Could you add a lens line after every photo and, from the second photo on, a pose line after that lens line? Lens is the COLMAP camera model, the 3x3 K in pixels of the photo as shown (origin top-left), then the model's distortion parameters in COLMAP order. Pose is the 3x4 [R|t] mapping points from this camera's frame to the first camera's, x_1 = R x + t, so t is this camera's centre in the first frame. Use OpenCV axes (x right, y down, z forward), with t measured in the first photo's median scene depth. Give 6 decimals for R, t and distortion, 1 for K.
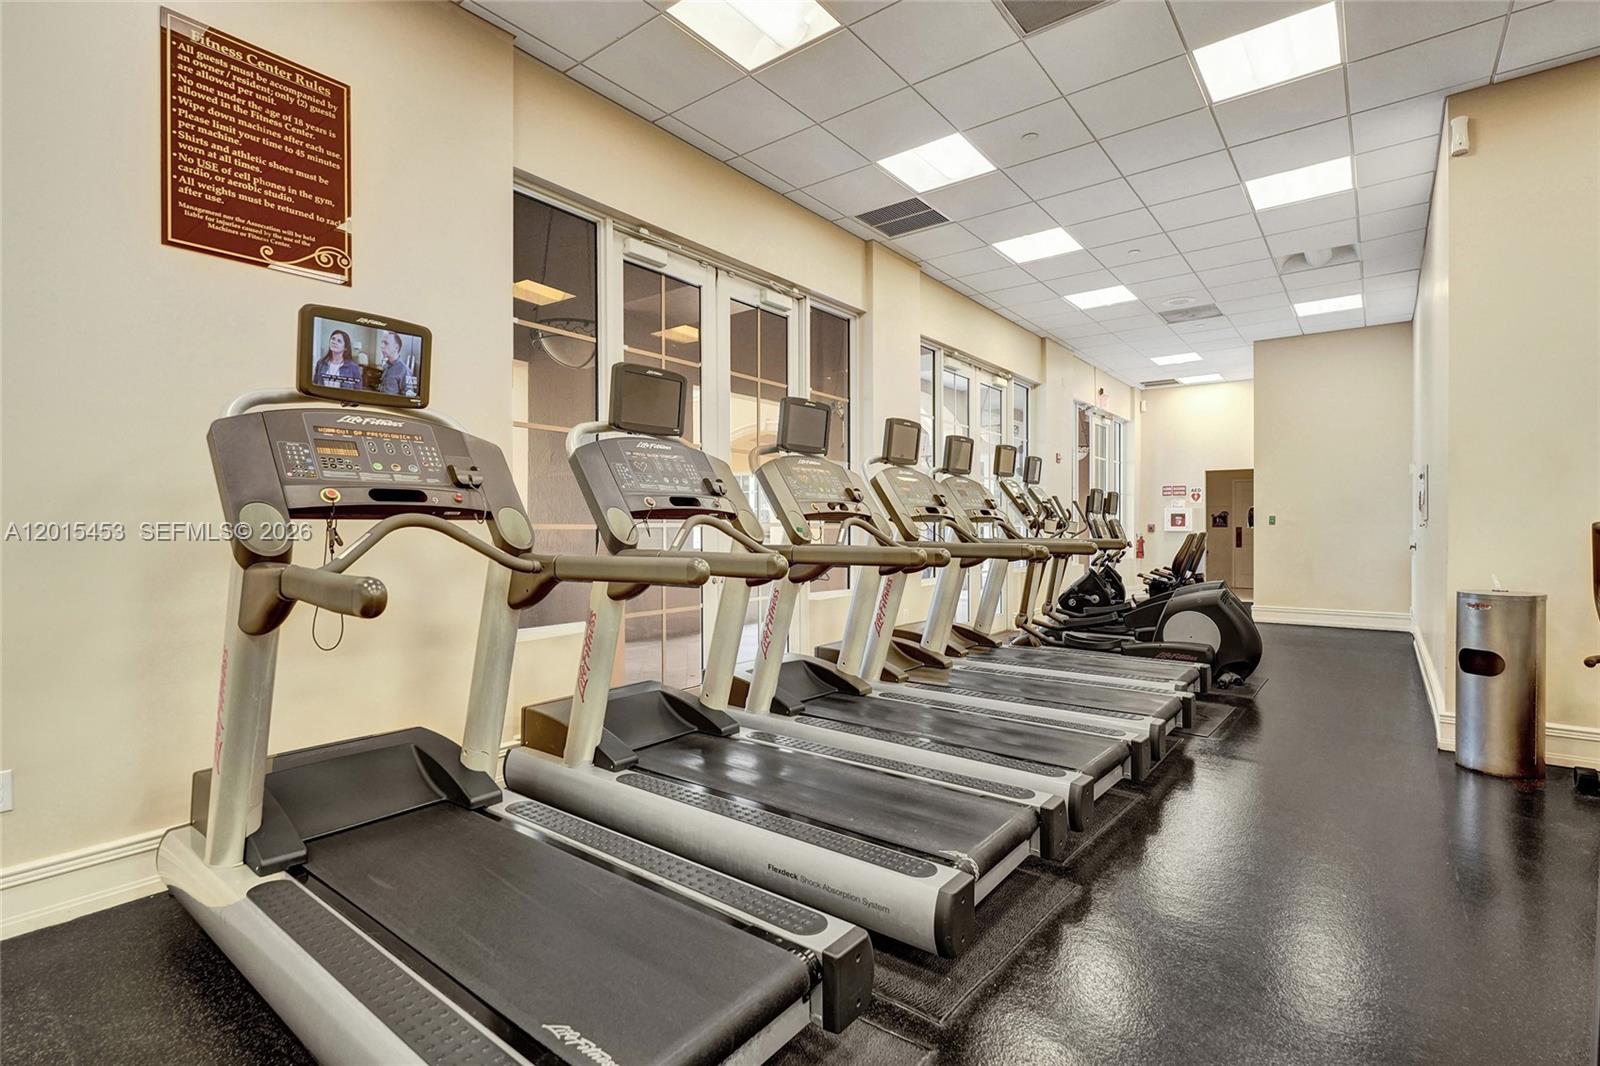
lens RADIAL K [[751.4, 0, 801.8], [0, 751.4, 532.5], [0, 0, 1]] dist [0.001766, -0.000271]
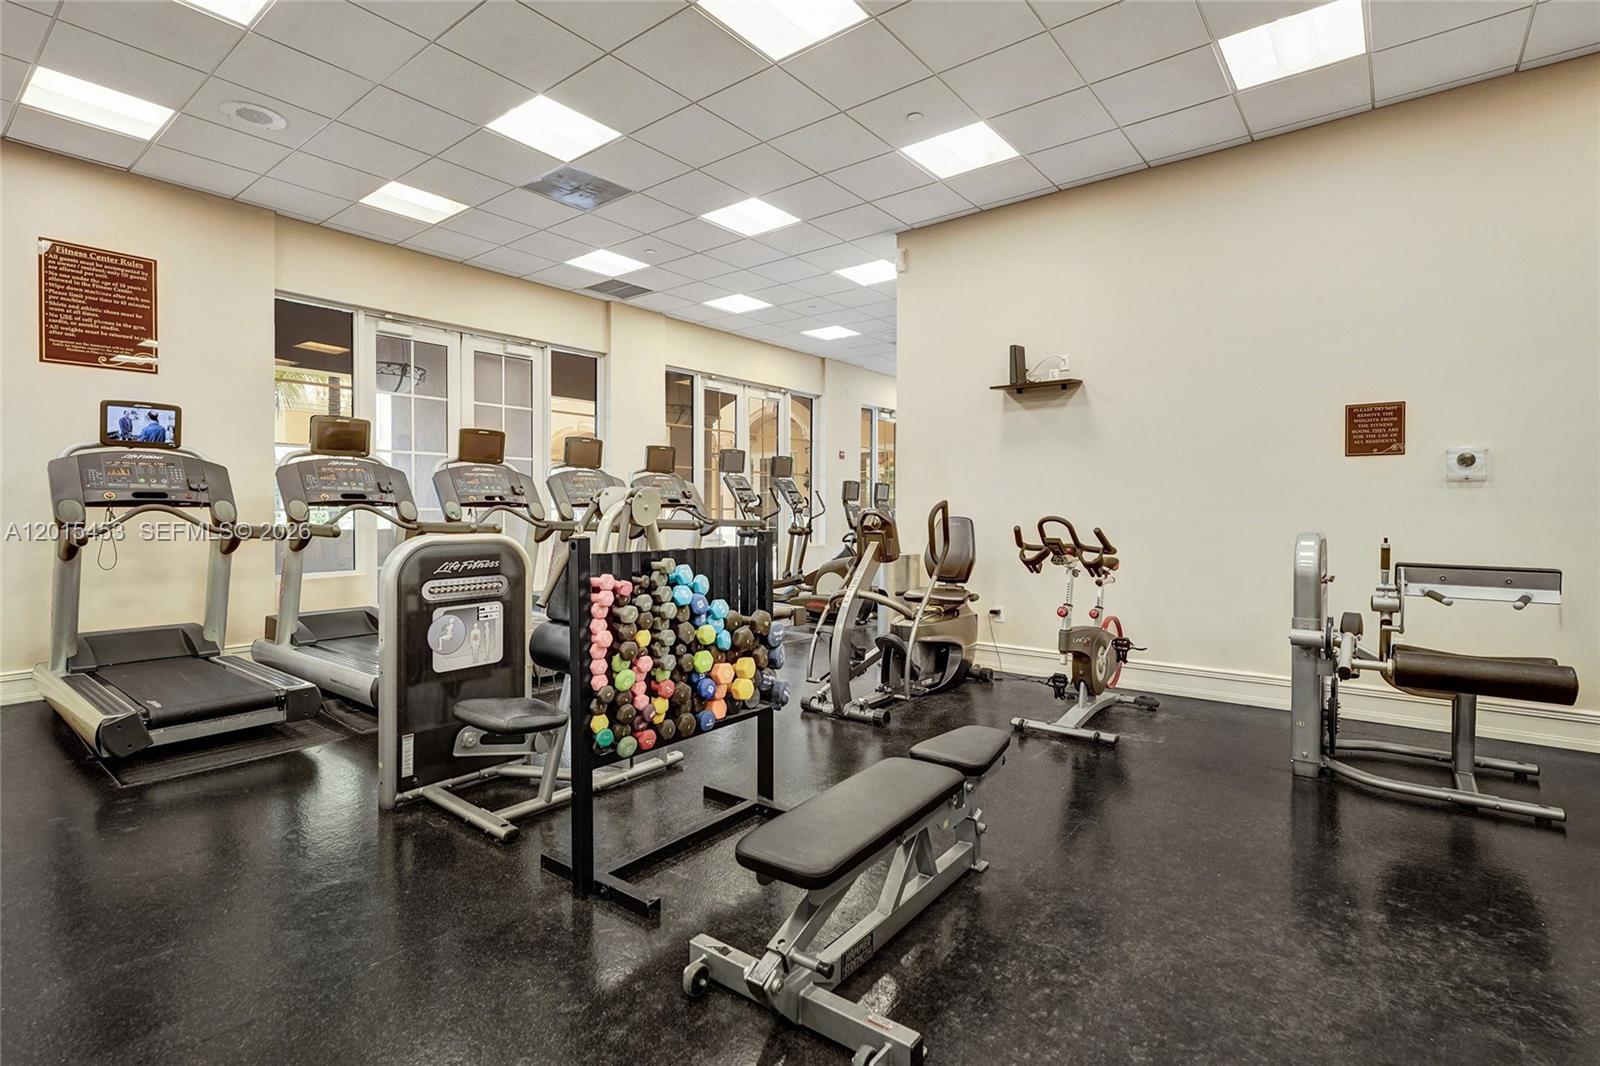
lens RADIAL K [[751.4, 0, 798.4], [0, 751.4, 521.6], [0, 0, 1]] dist [0.001766, -0.000271]
pose [[0.999973, 0.001439, -0.007219, 1.015787], [-0.001390, 0.999975, 0.006871, 0.004489], [0.007229, -0.006860, 0.999950, -0.836820]]
